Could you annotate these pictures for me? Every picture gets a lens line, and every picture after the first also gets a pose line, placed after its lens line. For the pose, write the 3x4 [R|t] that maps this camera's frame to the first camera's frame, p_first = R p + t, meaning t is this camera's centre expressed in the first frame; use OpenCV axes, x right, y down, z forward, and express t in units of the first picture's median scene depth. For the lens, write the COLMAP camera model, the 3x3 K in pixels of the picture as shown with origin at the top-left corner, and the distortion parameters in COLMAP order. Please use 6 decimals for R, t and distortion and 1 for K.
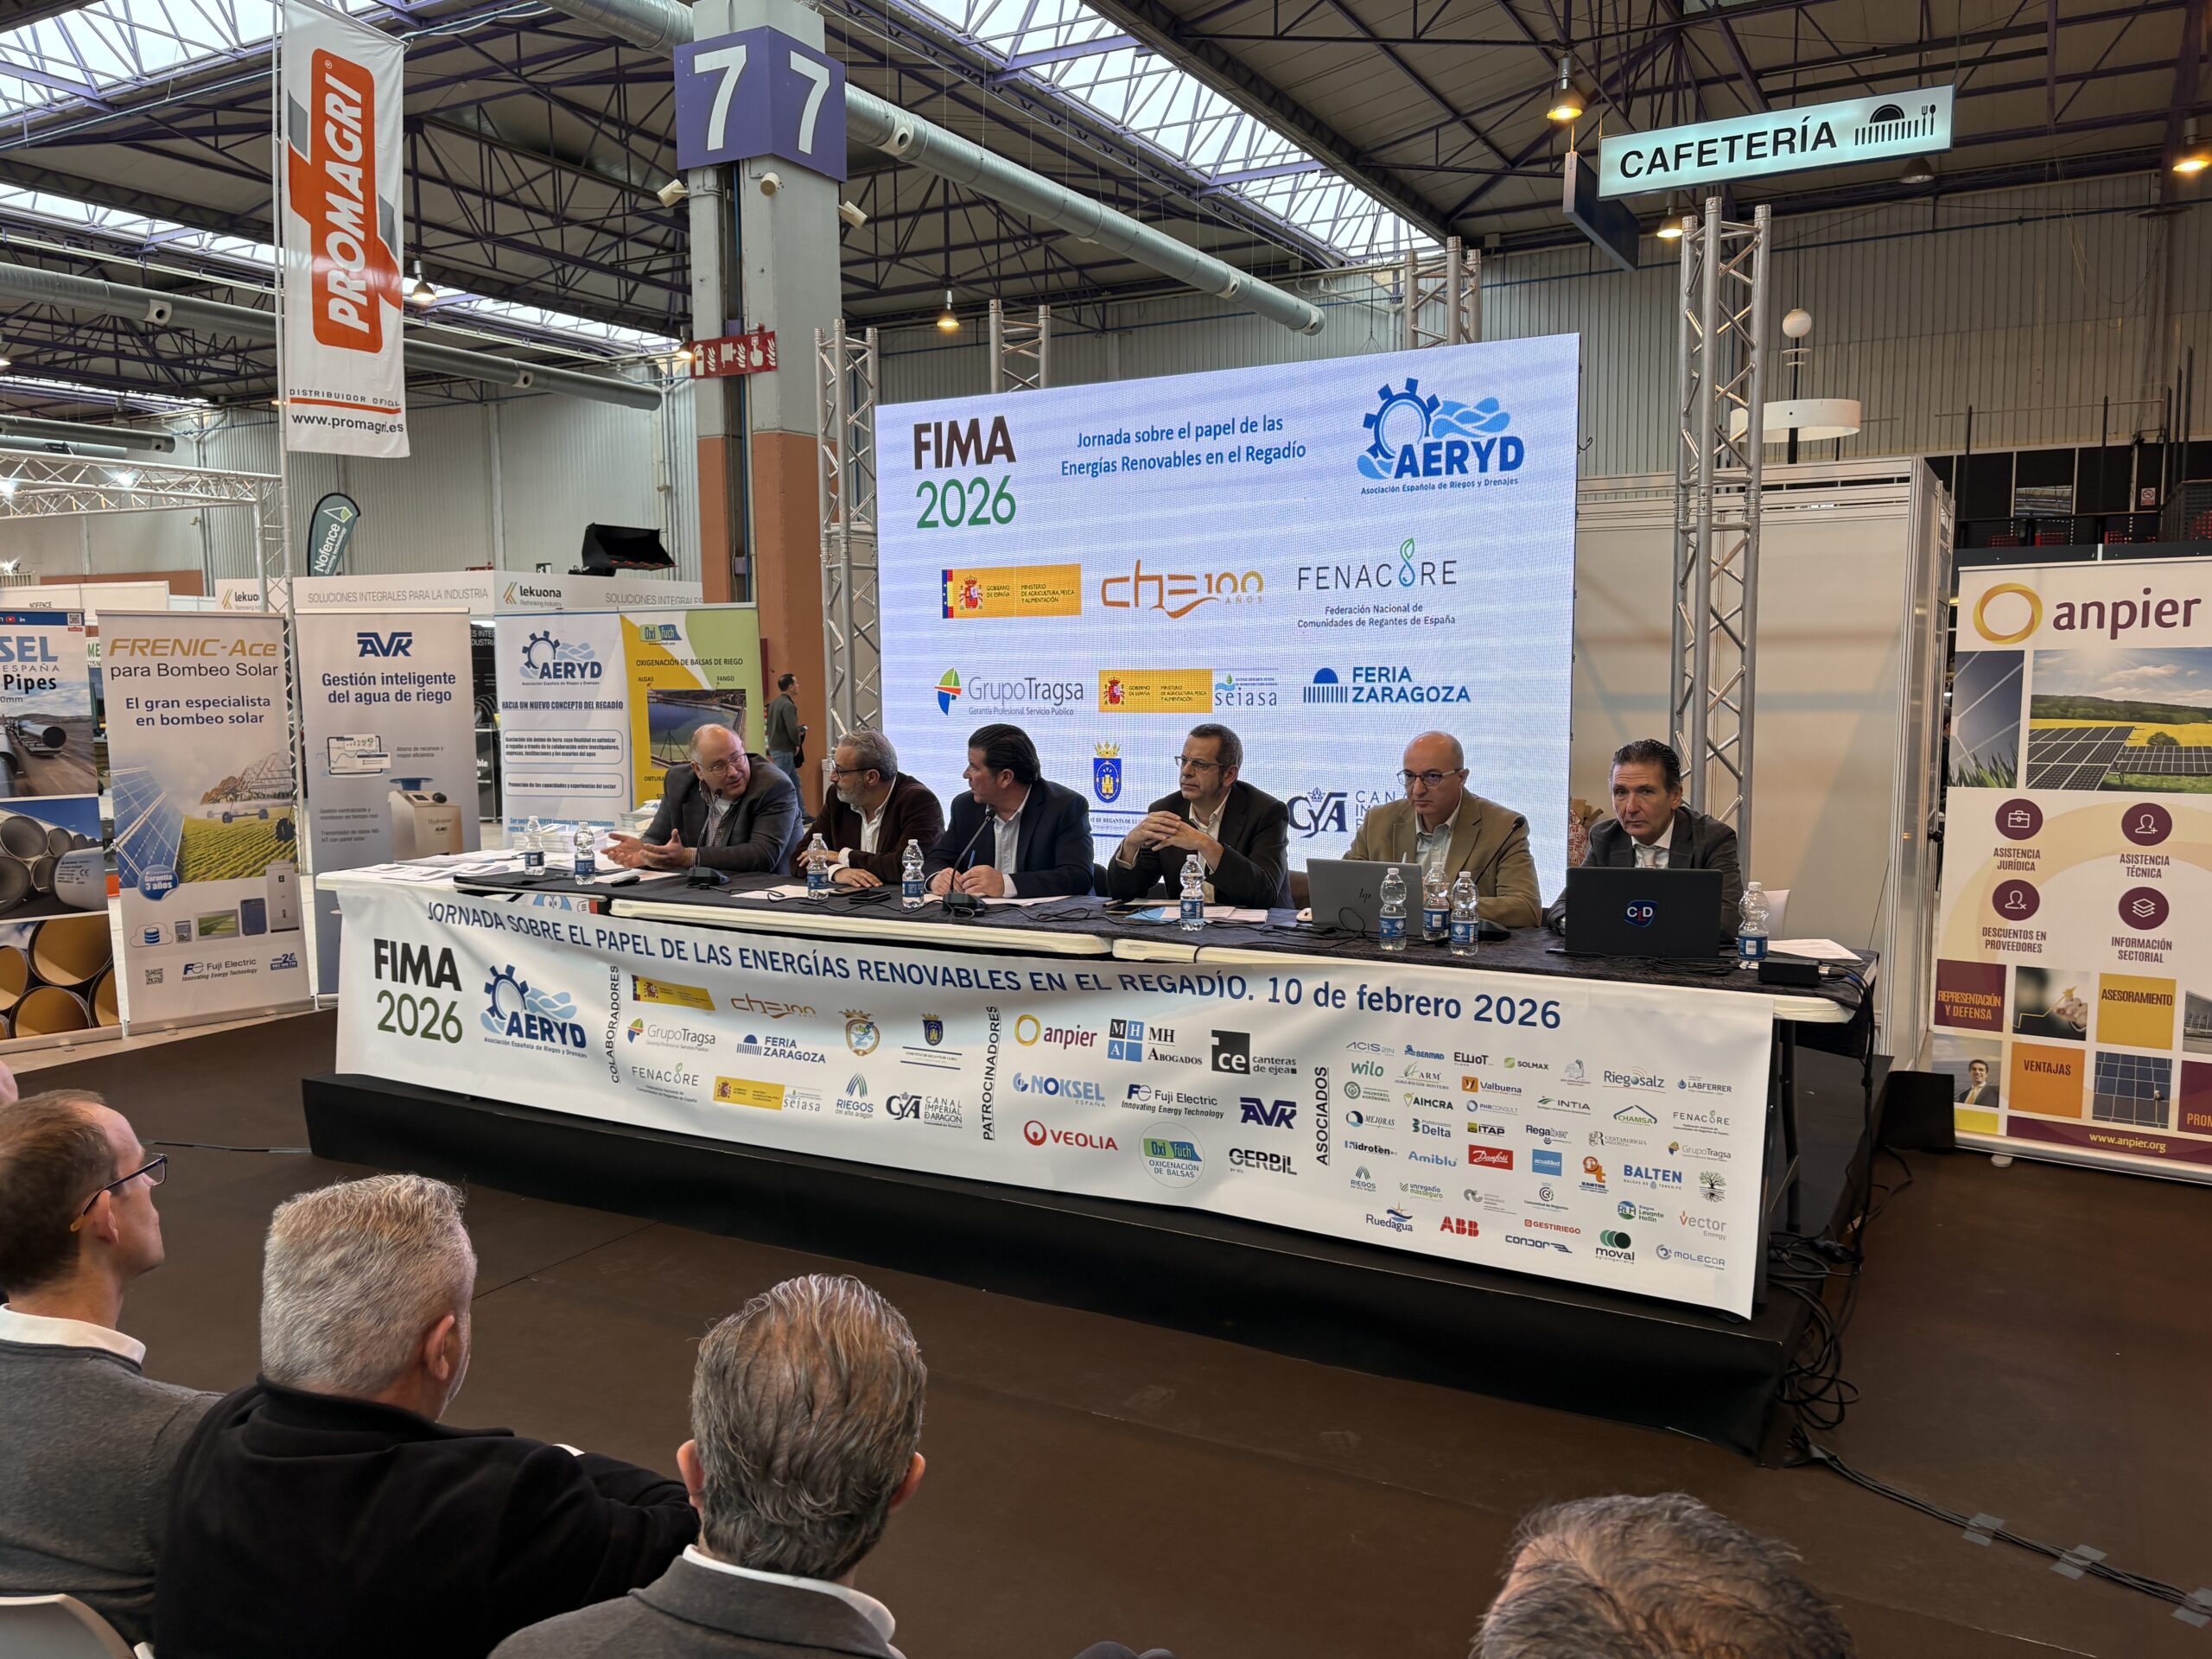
lens RADIAL K [[1688.3, 0, 1093.5], [0, 1688.3, 832.7], [0, 0, 1]] dist [0.048697, -0.049233]
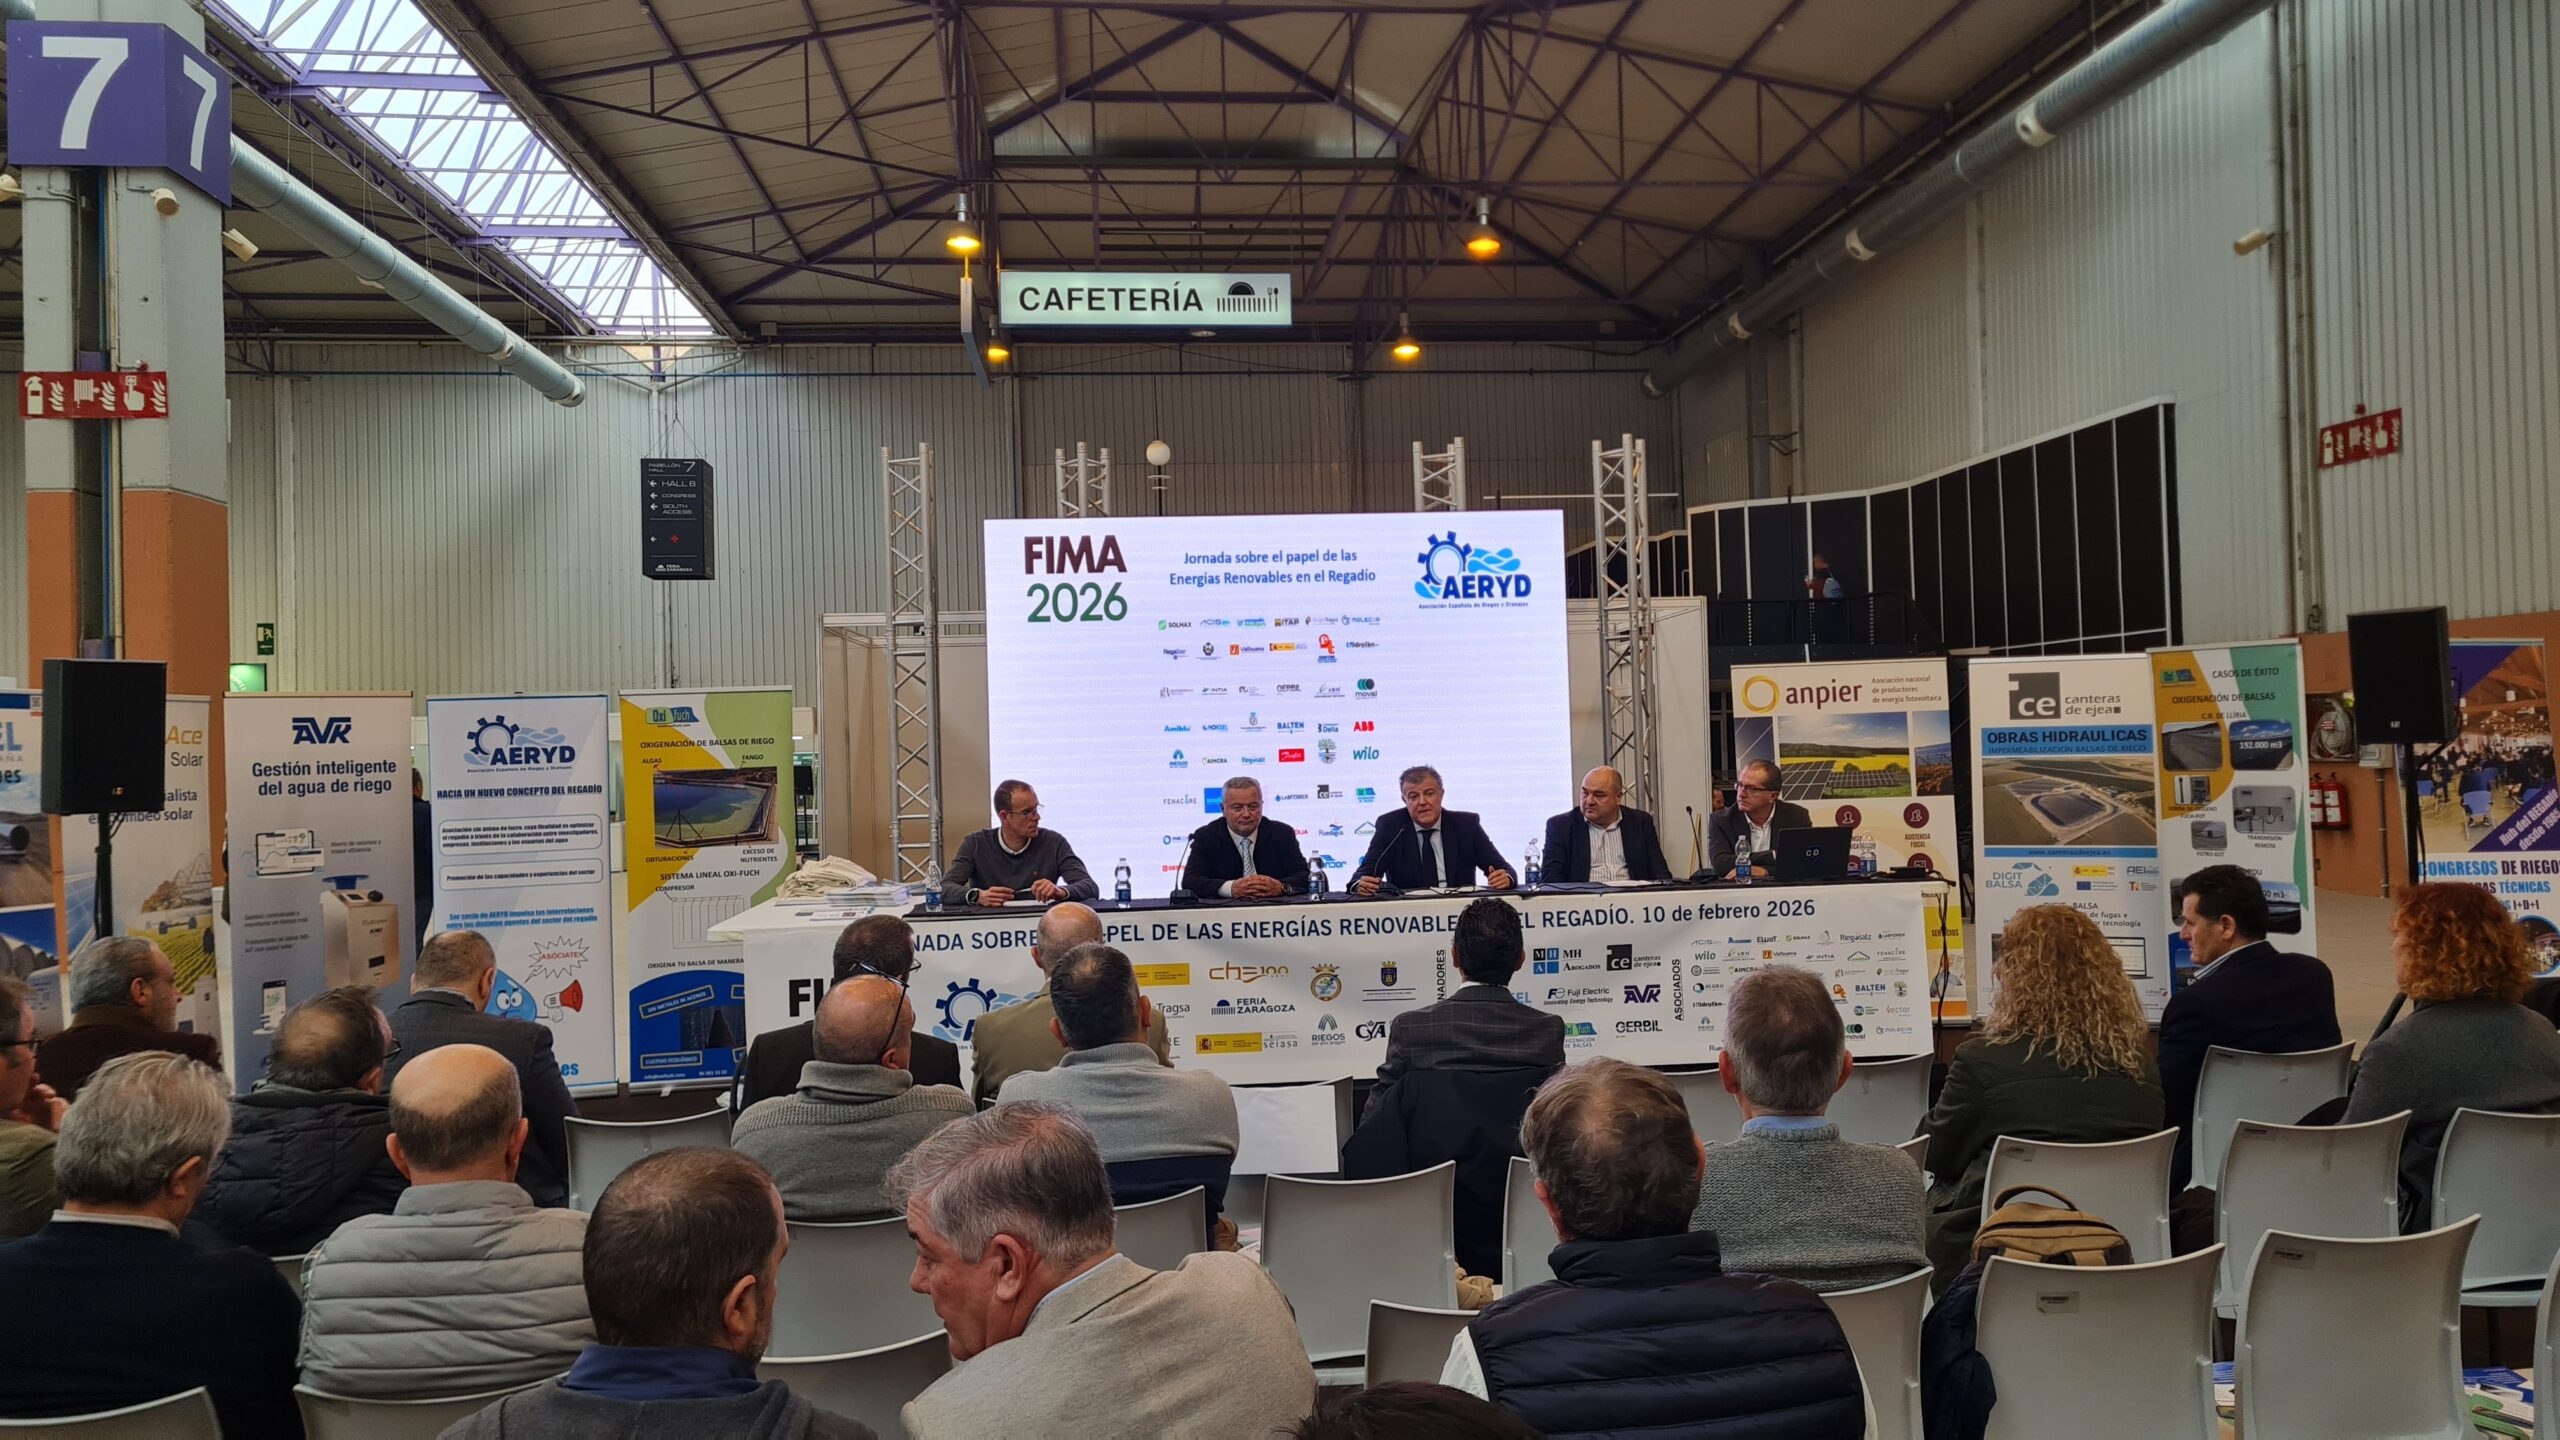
lens RADIAL K [[1929.1, 0, 1344.8], [0, 1929.1, 712.0], [0, 0, 1]] dist [0.073752, -0.059565]
pose [[0.810676, -0.002560, 0.585490, -0.626261], [0.080324, 0.991022, -0.106885, 0.038937], [-0.579960, 0.133678, 0.803603, -0.181498]]
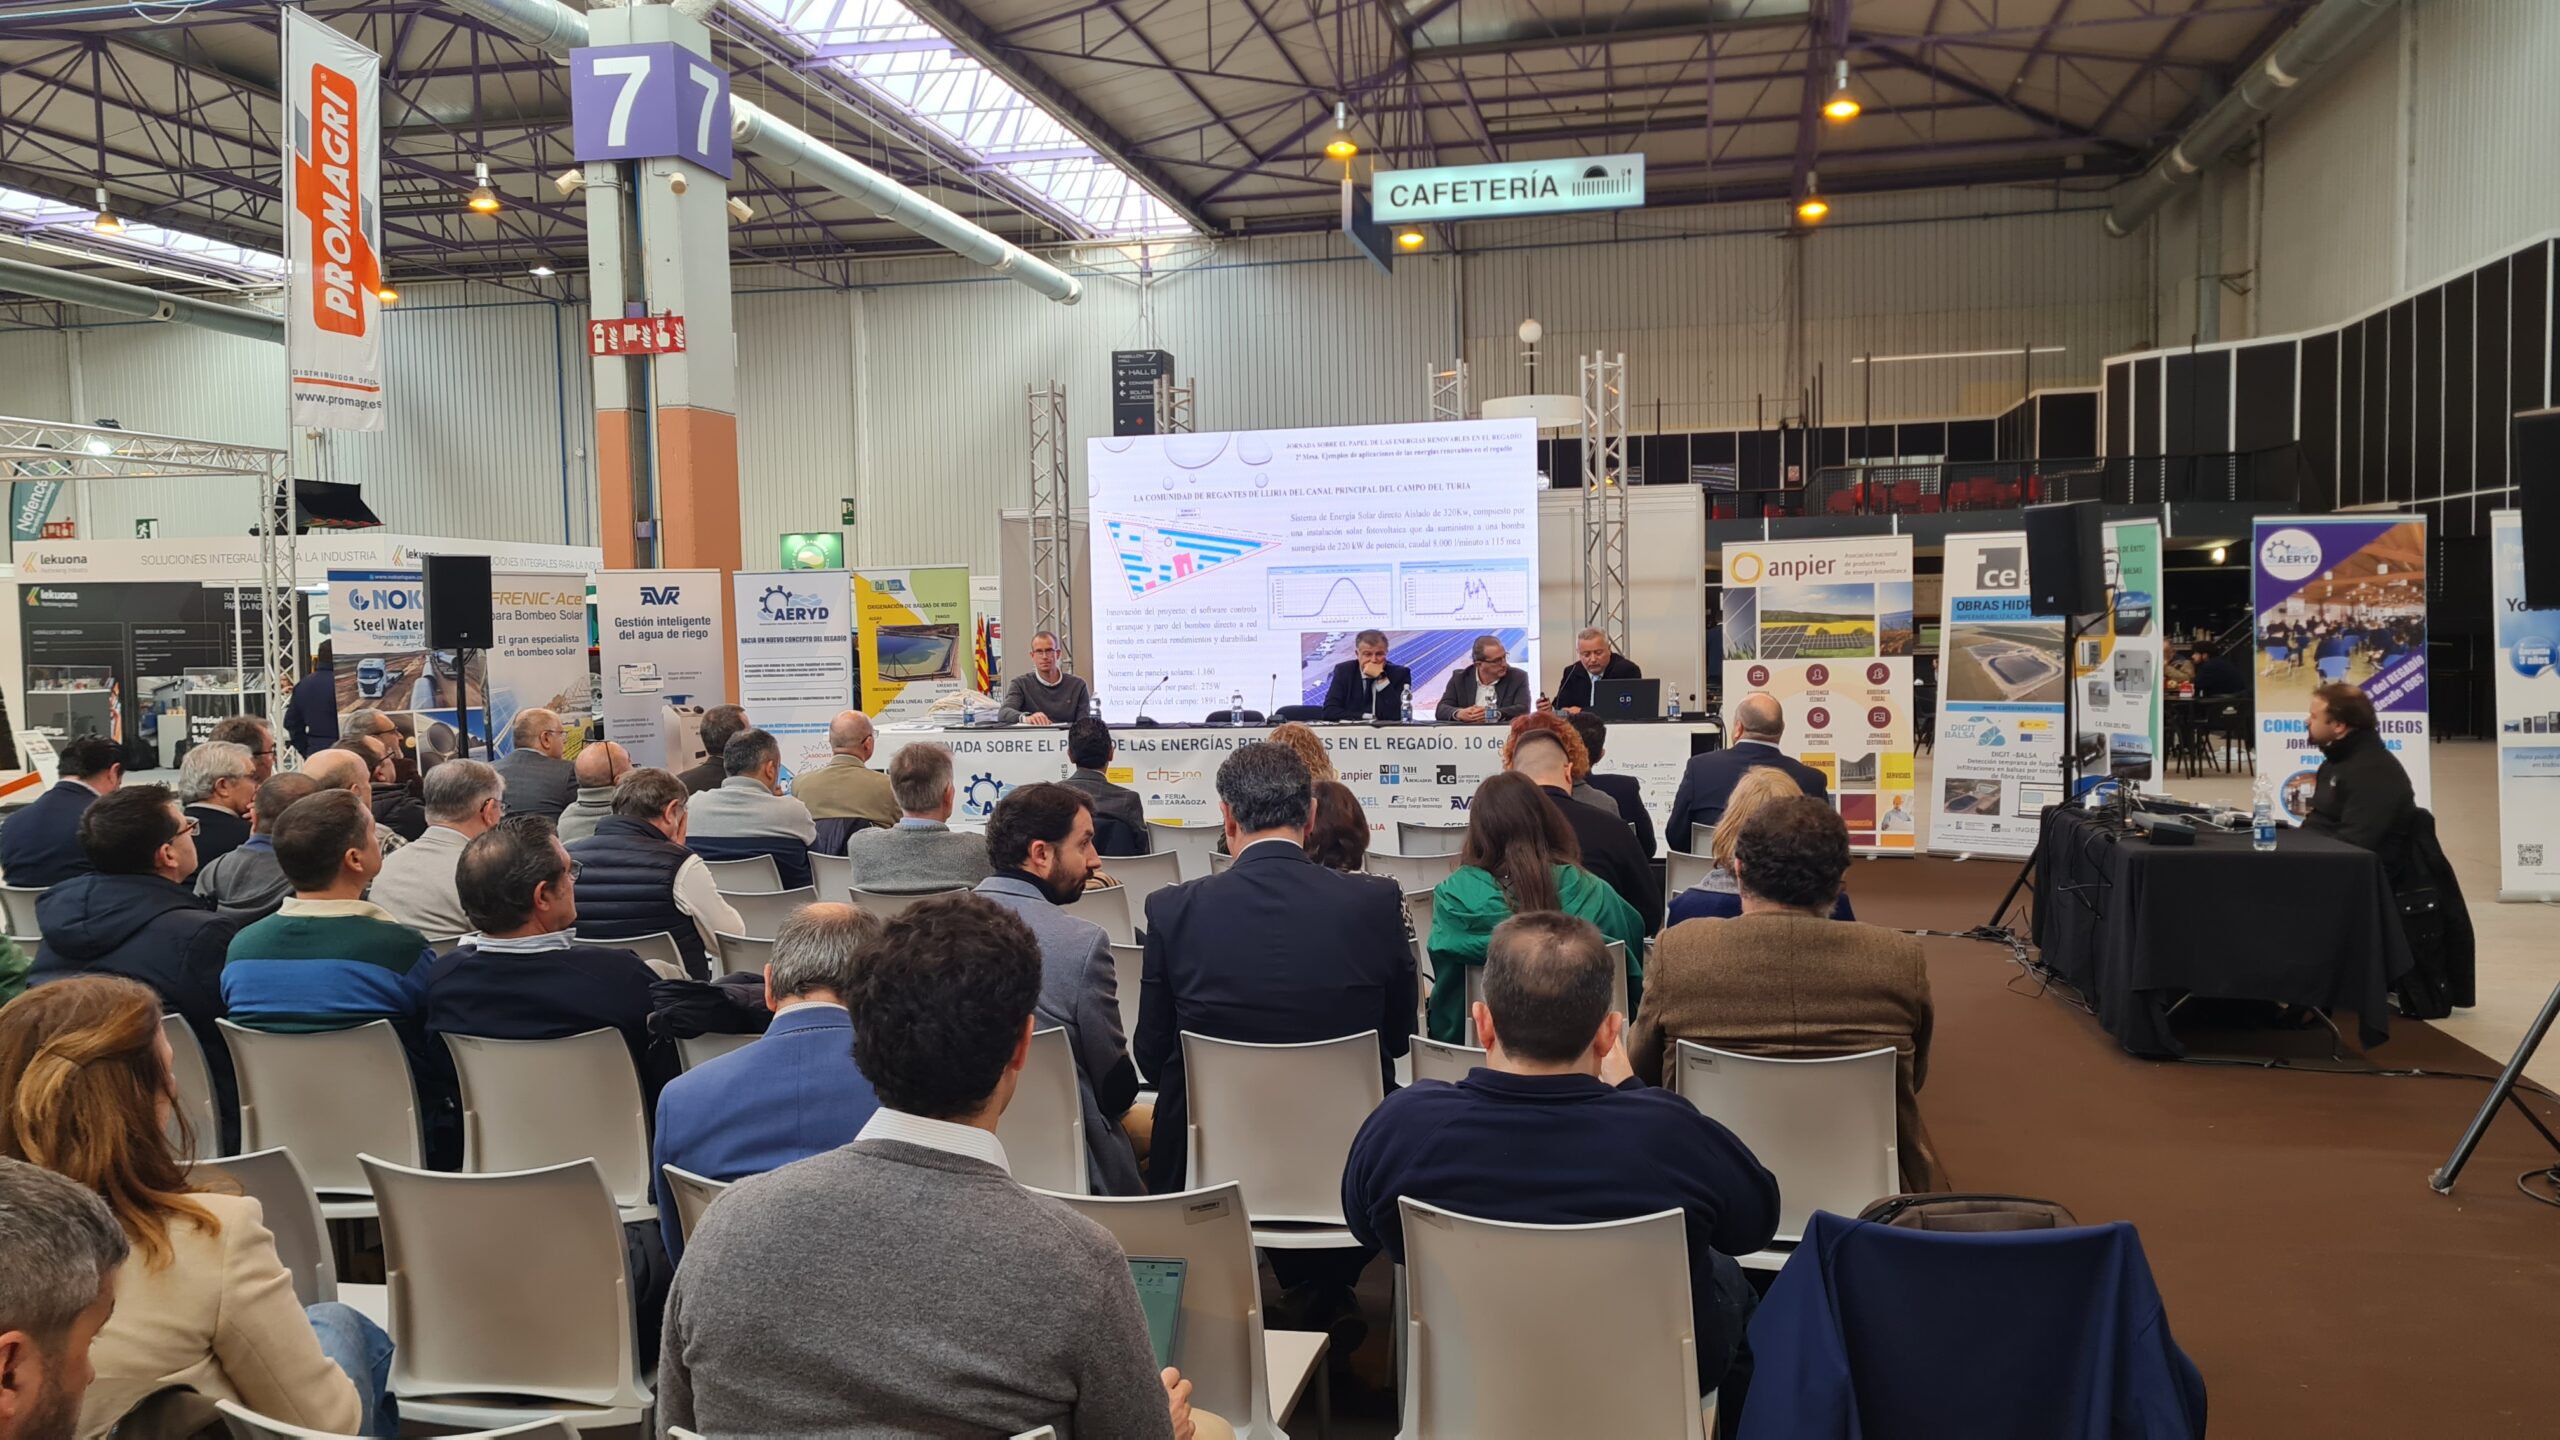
lens RADIAL K [[1942.9, 0, 1301.5], [0, 1942.9, 727.3], [0, 0, 1]] dist [0.073623, -0.052416]
pose [[0.954096, -0.028047, 0.298184, -0.423194], [0.043532, 0.998019, -0.045415, 0.090347], [-0.296319, 0.056311, 0.953427, -0.655821]]
